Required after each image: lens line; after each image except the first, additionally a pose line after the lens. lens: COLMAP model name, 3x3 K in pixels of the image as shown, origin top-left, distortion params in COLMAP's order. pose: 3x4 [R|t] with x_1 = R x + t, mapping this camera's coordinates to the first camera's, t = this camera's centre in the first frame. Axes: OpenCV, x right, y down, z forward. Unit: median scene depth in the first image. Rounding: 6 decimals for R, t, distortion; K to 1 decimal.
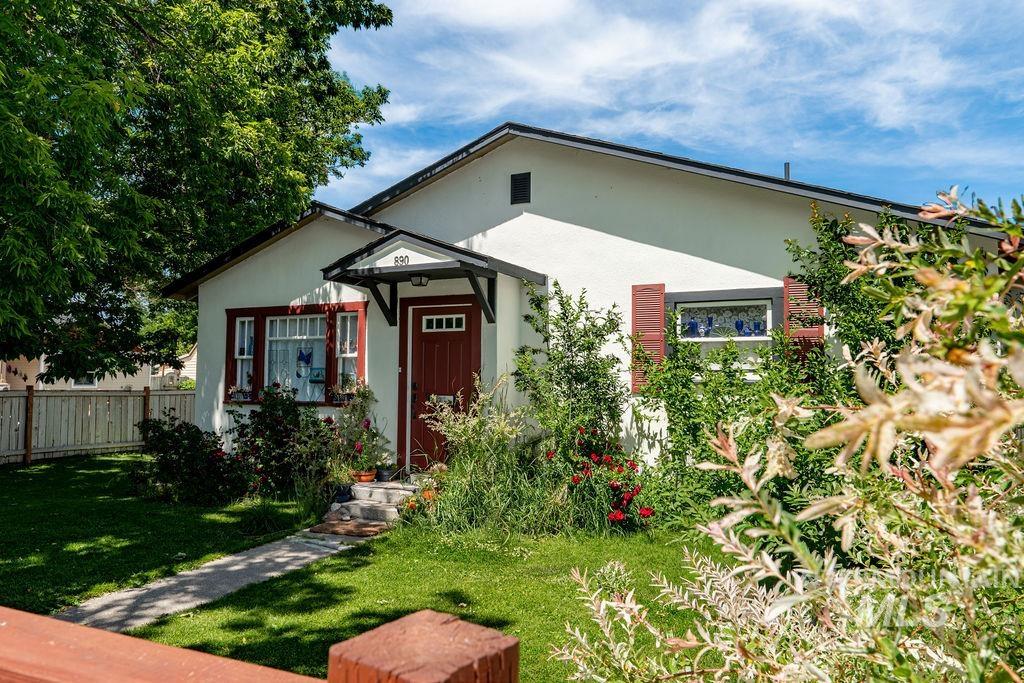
lens RADIAL K [[697.5, 0, 510.3], [0, 697.5, 347.6], [0, 0, 1]] dist [0.019041, -0.017567]
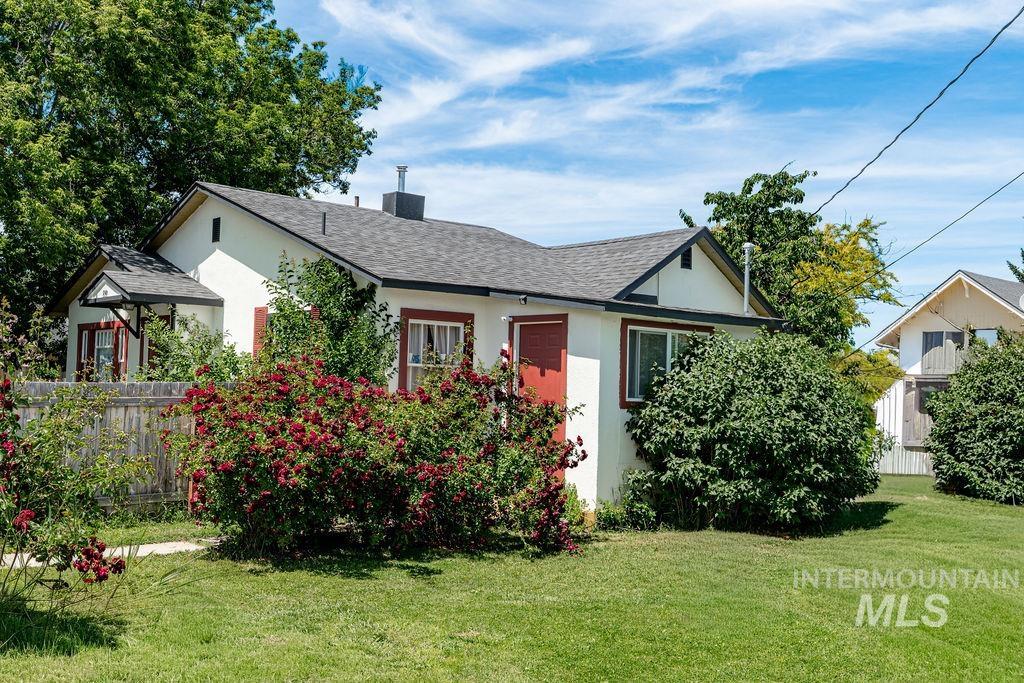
lens RADIAL K [[1088.6, 0, 516.3], [0, 1088.6, 340.8], [0, 0, 1]] dist [-0.032980, 0.000000]
pose [[0.926627, -0.002485, -0.375974, 1.333623], [-0.003152, 0.999892, -0.014378, 0.001072], [0.375969, 0.014508, 0.926519, -0.672381]]
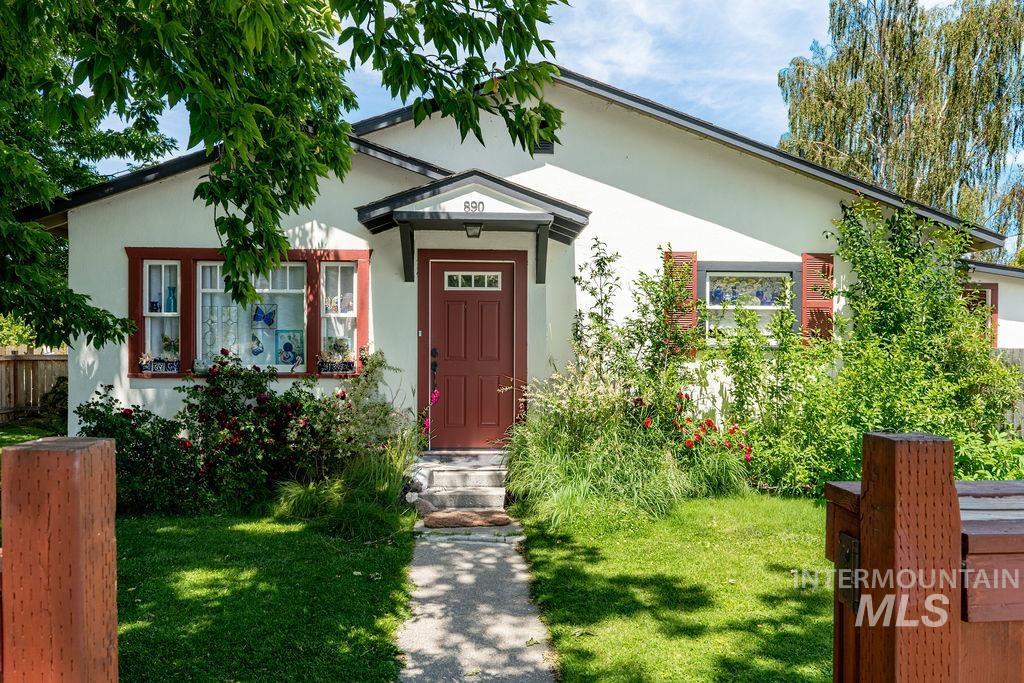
lens RADIAL K [[726.0, 0, 519.6], [0, 726.0, 345.5], [0, 0, 1]] dist [0.005852, -0.000508]
pose [[0.873562, -0.001281, 0.486712, -0.498090], [-0.022113, 0.998859, 0.042318, 0.006349], [-0.486211, -0.047730, 0.872537, 0.168268]]
